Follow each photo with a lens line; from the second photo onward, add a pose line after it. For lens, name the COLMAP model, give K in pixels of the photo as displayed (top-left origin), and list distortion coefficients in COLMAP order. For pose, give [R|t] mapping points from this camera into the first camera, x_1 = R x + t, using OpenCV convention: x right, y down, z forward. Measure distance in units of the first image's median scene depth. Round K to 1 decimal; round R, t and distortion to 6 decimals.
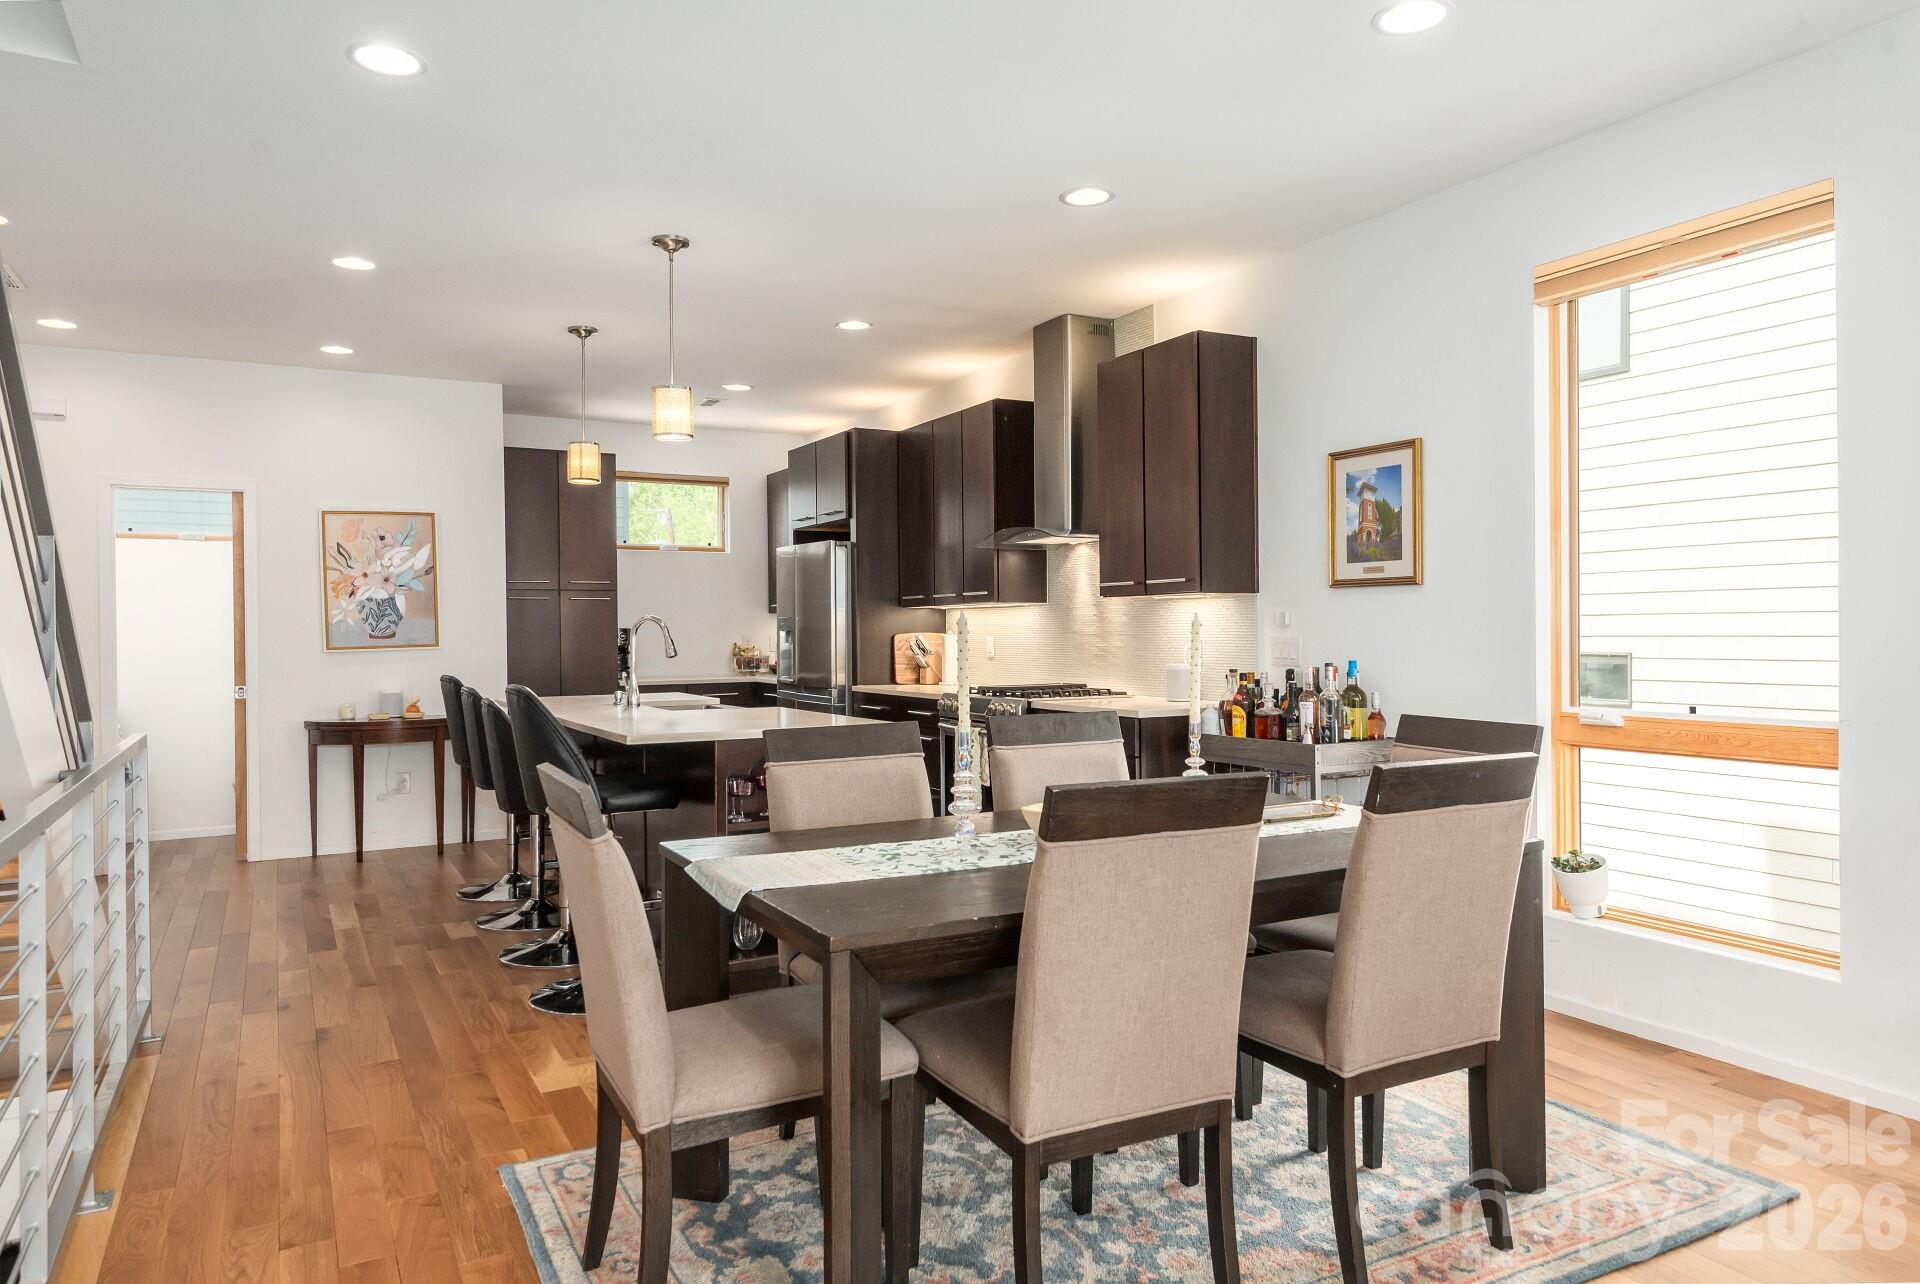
lens RADIAL K [[1210.0, 0, 988.1], [0, 1210.0, 623.4], [0, 0, 1]] dist [0.044089, 0.002609]
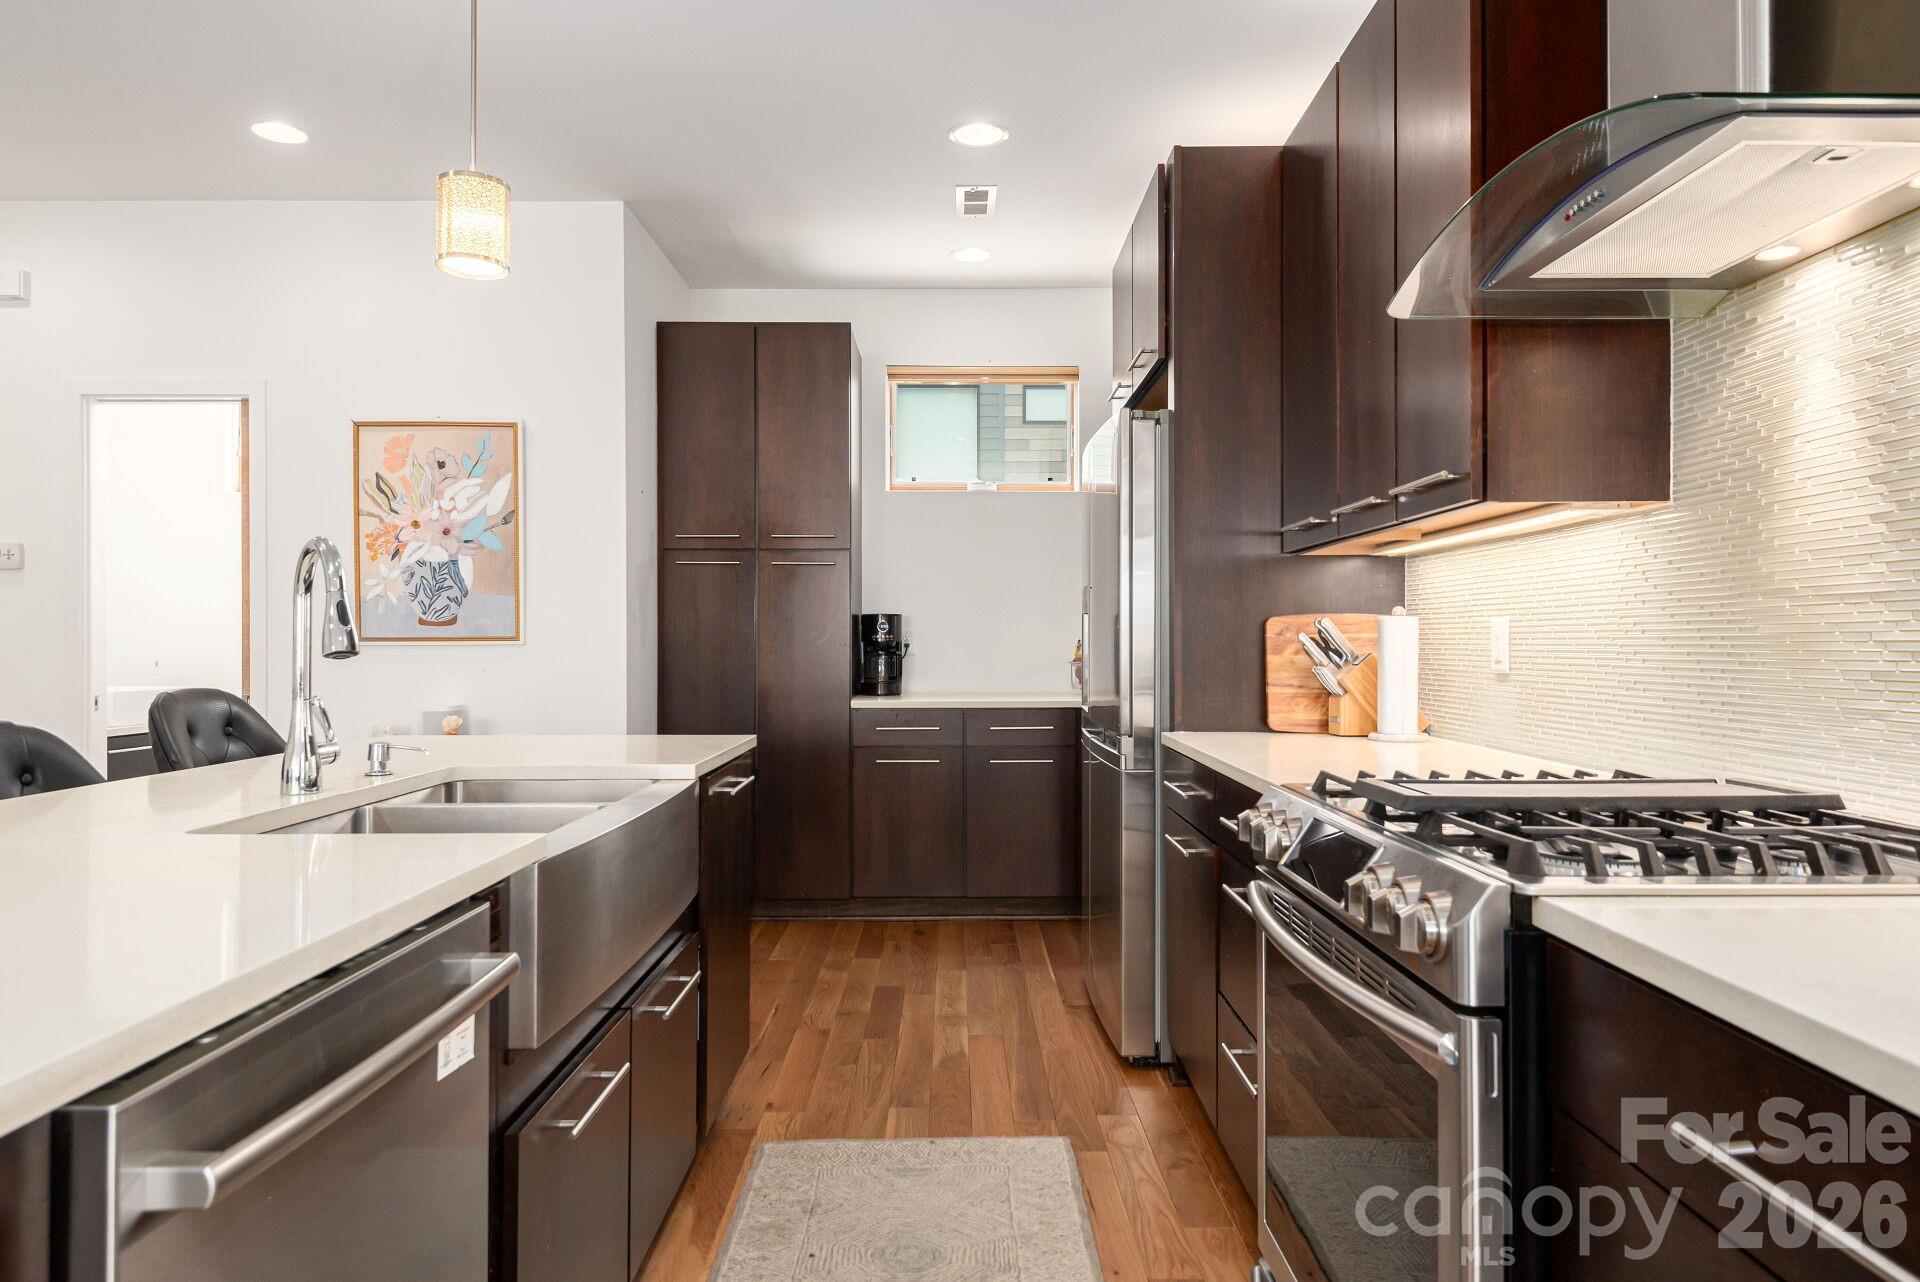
lens RADIAL K [[1210.0, 0, 946.6], [0, 1210.0, 630.3], [0, 0, 1]] dist [0.044089, 0.002609]
pose [[0.868378, 0.001075, -0.495901, 0.040211], [-0.001132, 0.999999, 0.000185, 0.014570], [0.495901, 0.000401, 0.868379, 0.588276]]
